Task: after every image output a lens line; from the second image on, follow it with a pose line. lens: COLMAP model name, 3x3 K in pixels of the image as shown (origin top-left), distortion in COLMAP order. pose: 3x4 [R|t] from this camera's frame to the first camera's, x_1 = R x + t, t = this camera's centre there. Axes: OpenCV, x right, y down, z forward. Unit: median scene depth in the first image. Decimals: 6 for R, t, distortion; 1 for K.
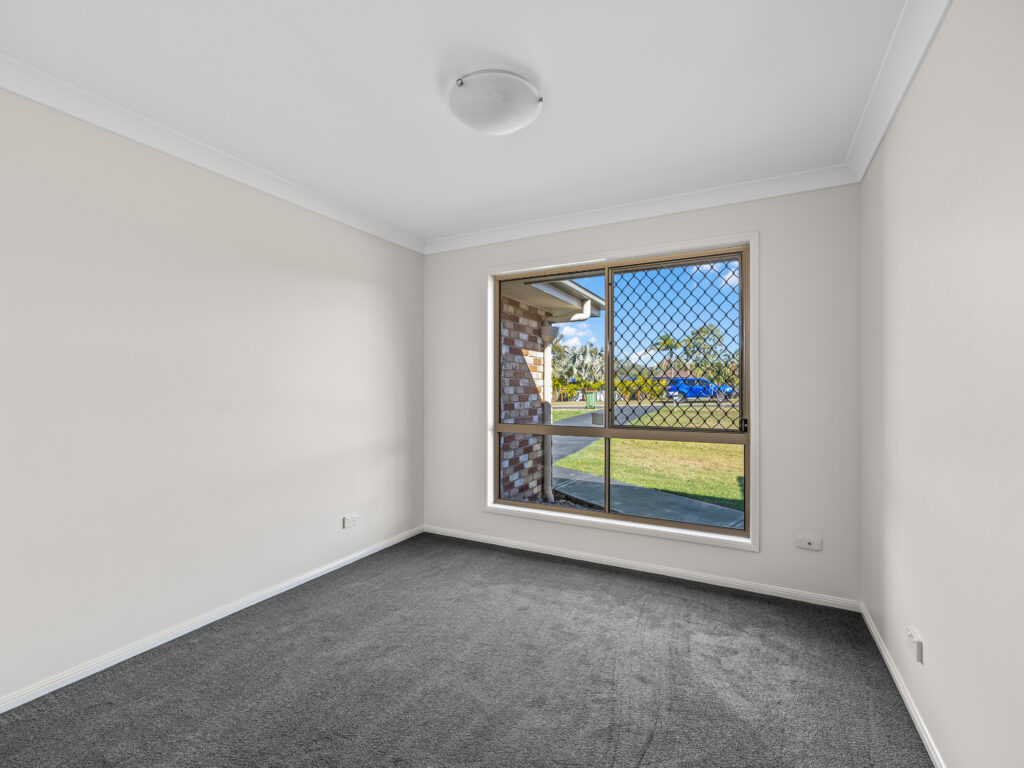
lens RADIAL K [[463.6, 0, 513.5], [0, 463.6, 380.4], [0, 0, 1]] dist [0.000235, 0.000685]
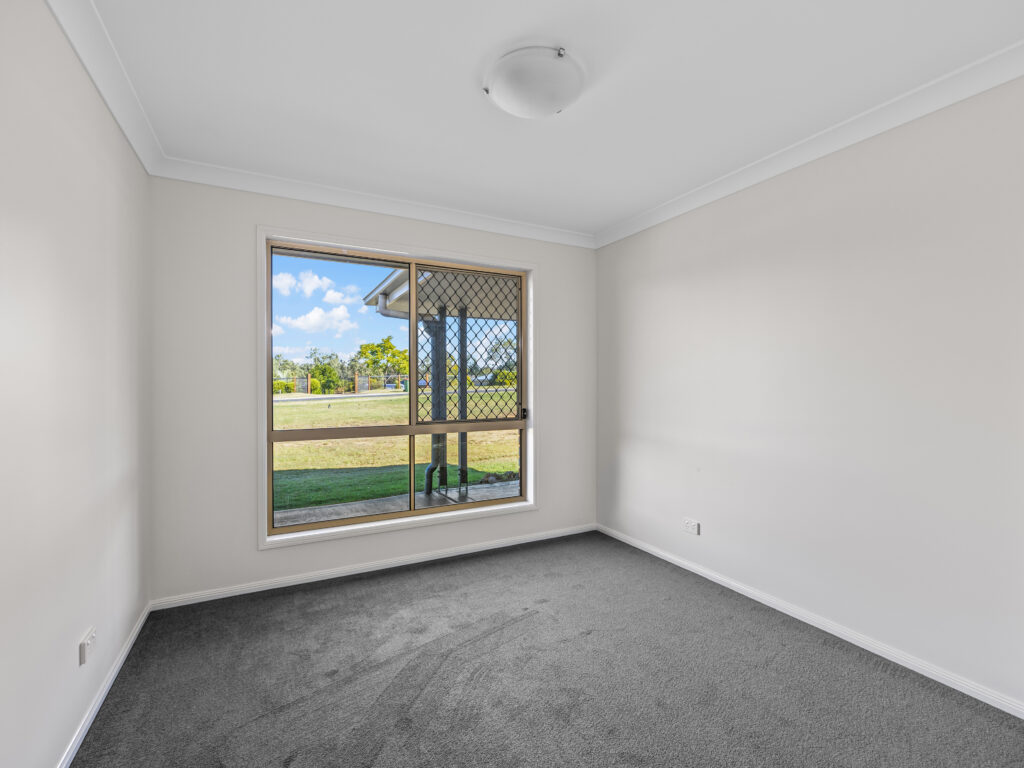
lens RADIAL K [[463.6, 0, 513.2], [0, 463.6, 379.3], [0, 0, 1]] dist [0.000235, 0.000685]
pose [[0.581090, 0.006886, 0.813810, -0.524436], [-0.009339, 0.999955, -0.001793, 0.005900], [-0.813786, -0.006558, 0.581128, 0.278558]]
